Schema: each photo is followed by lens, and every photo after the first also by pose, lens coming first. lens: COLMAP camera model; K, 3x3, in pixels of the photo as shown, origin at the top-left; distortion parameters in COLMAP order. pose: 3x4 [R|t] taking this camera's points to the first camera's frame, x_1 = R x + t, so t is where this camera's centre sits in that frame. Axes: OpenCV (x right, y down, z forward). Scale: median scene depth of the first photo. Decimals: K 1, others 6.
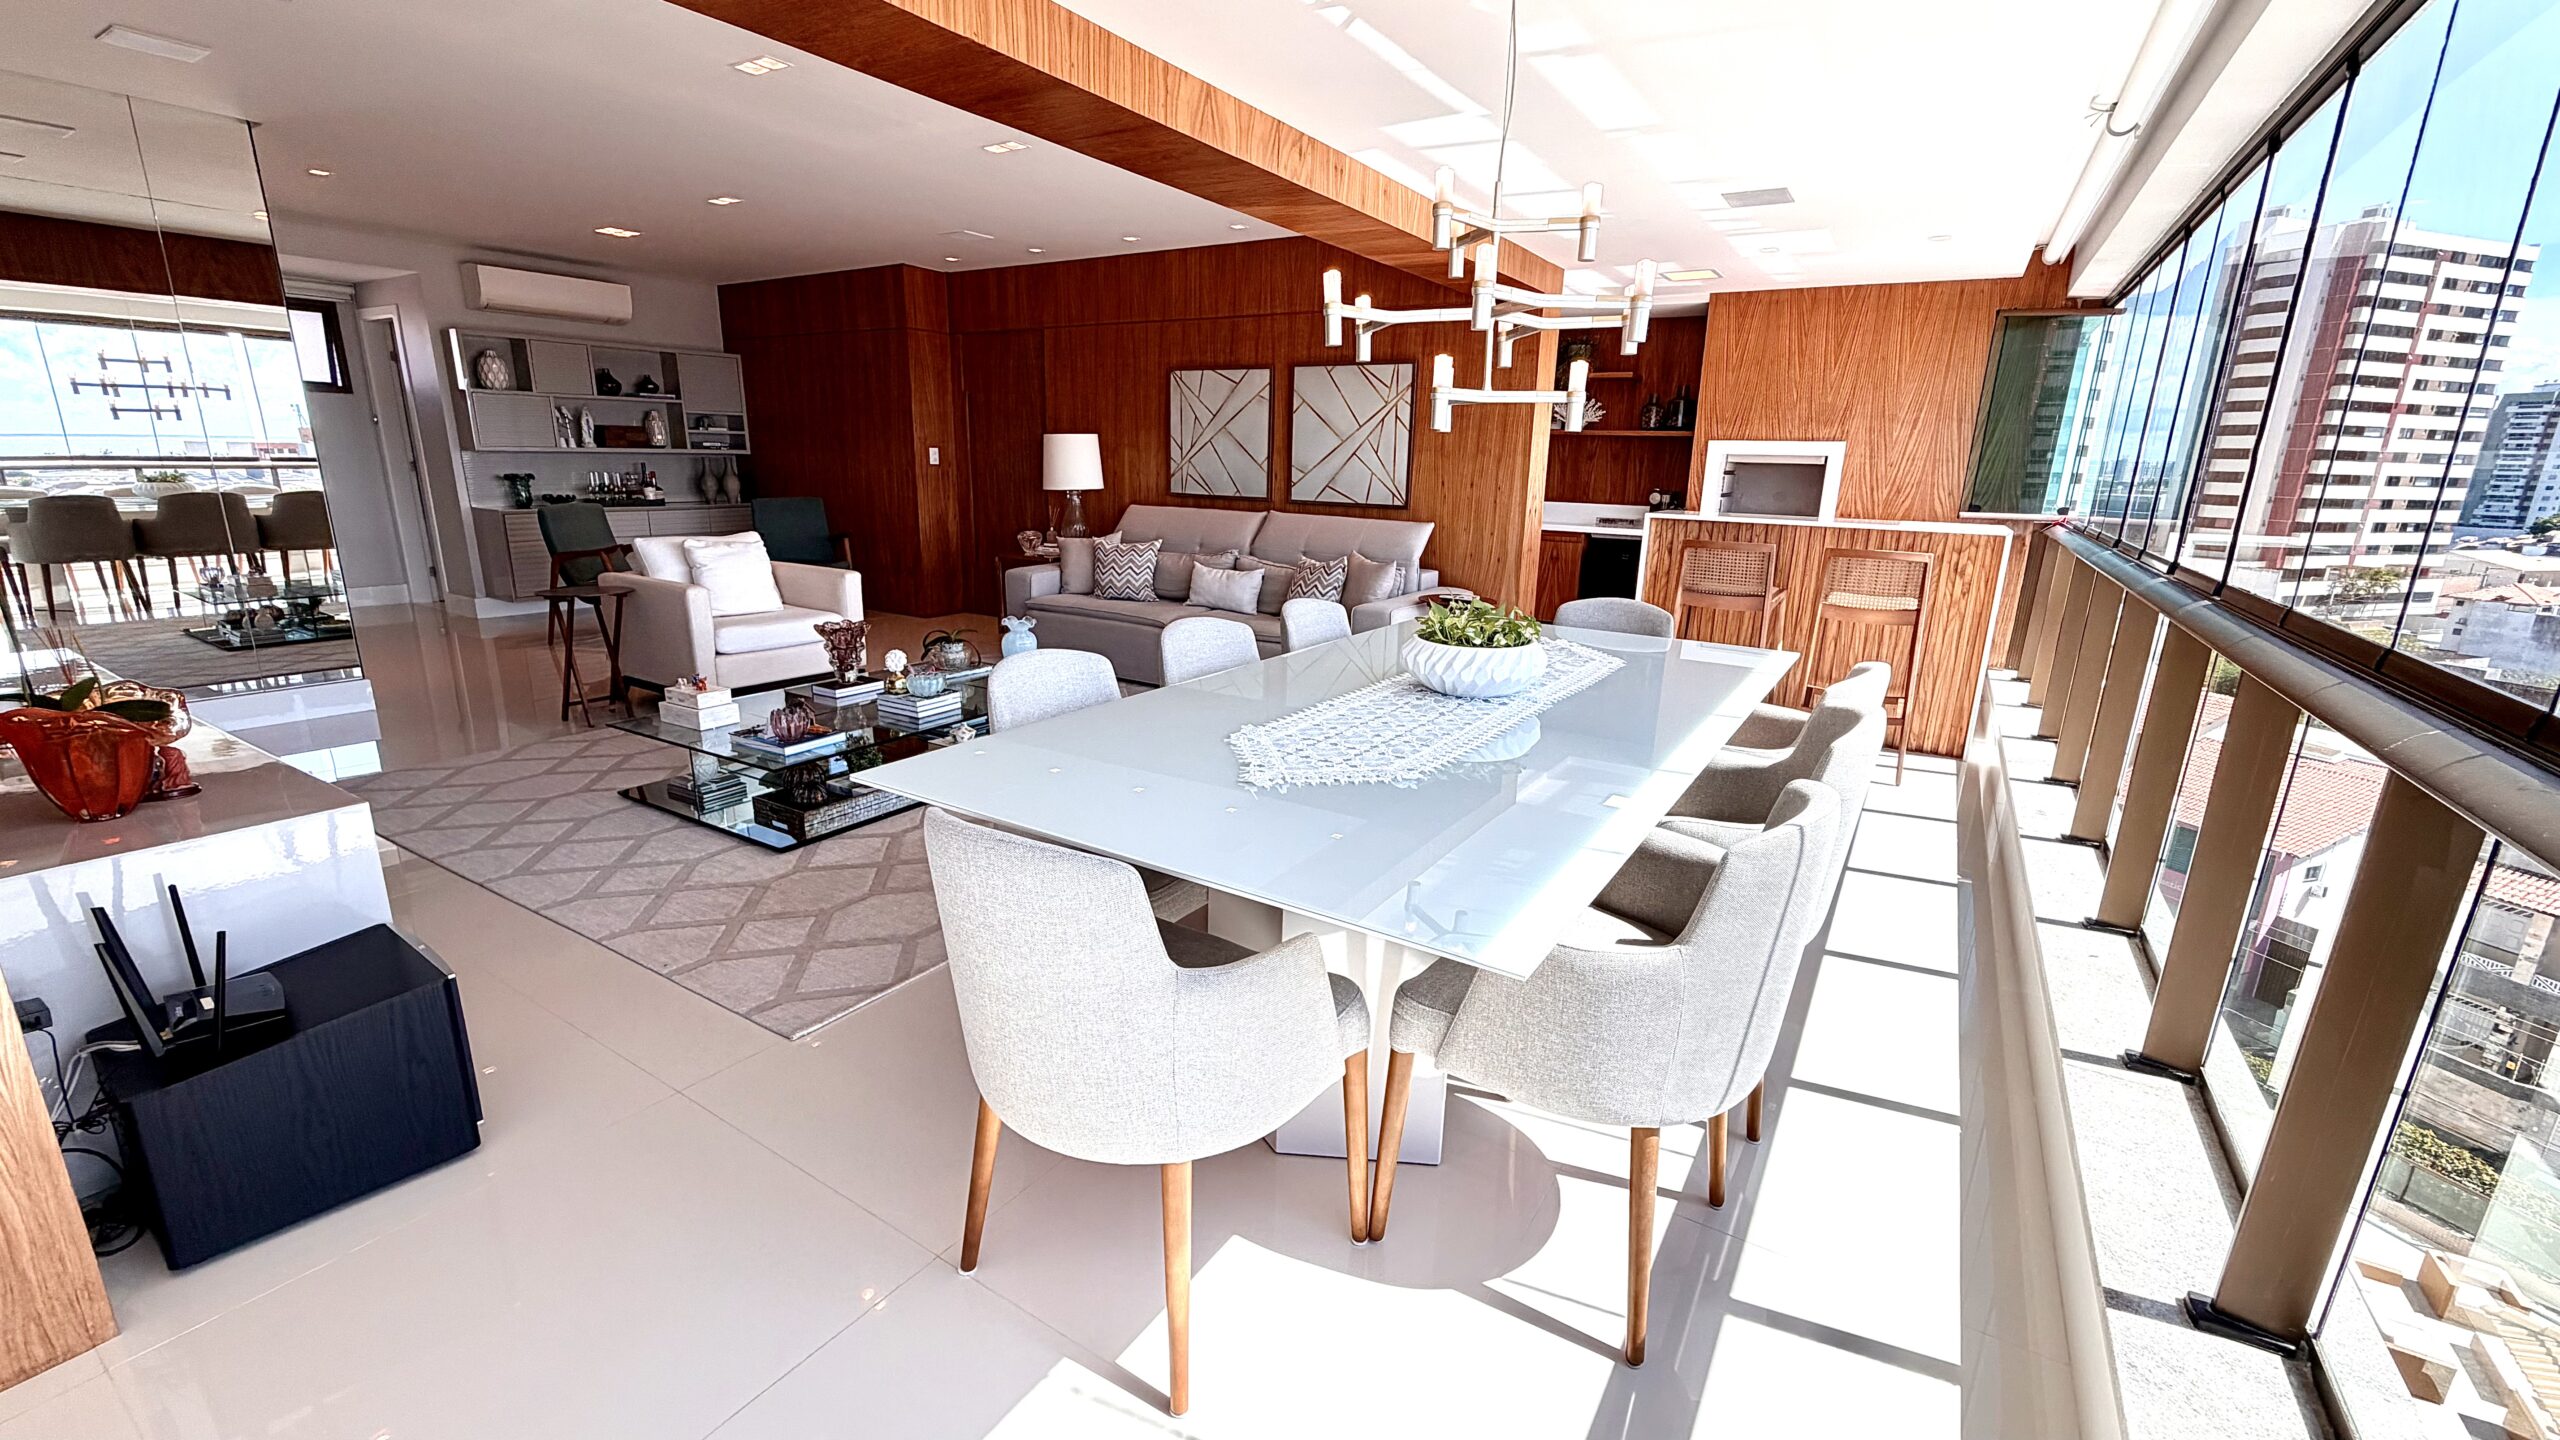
lens RADIAL K [[1021.2, 0, 1273.4], [0, 1021.2, 721.0], [0, 0, 1]] dist [-0.001349, -0.000265]
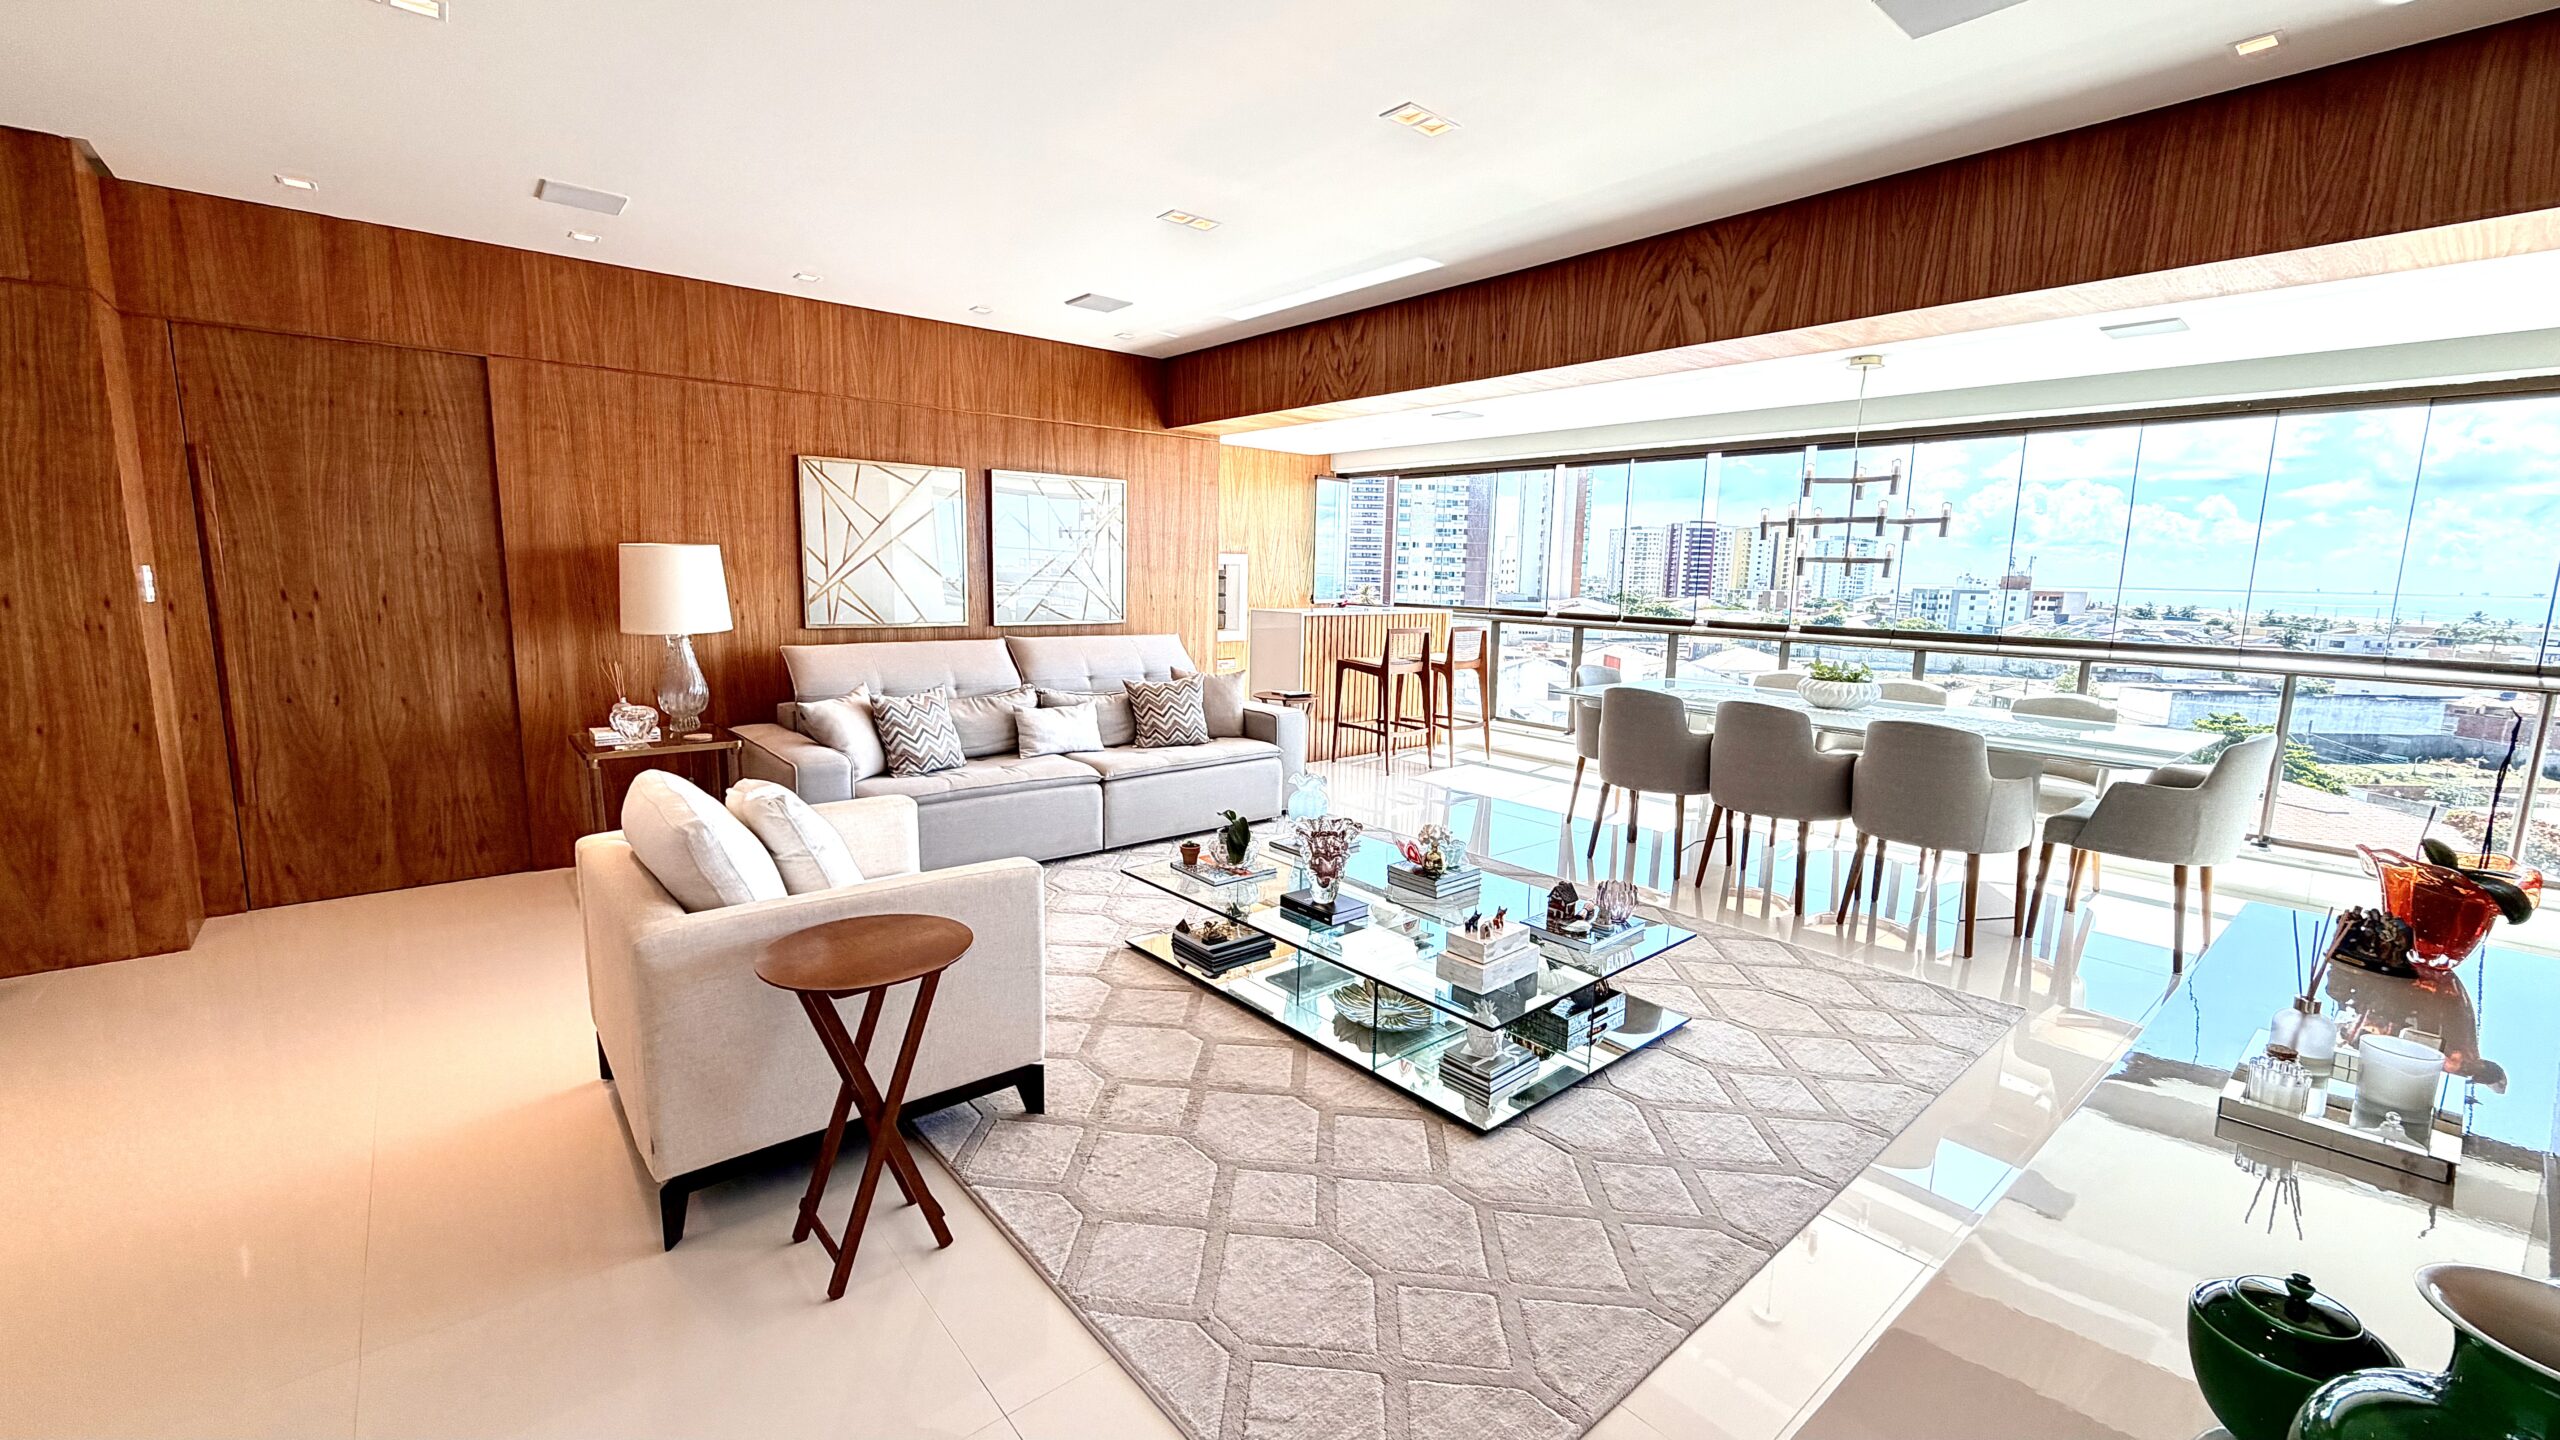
lens RADIAL K [[1025.6, 0, 1271.3], [0, 1025.6, 720.6], [0, 0, 1]] dist [0.000111, 0.000197]
pose [[0.304938, -0.158259, 0.939131, -0.783411], [0.231364, 0.968866, 0.088145, -0.167750], [-0.923842, 0.190402, 0.332059, 0.541689]]
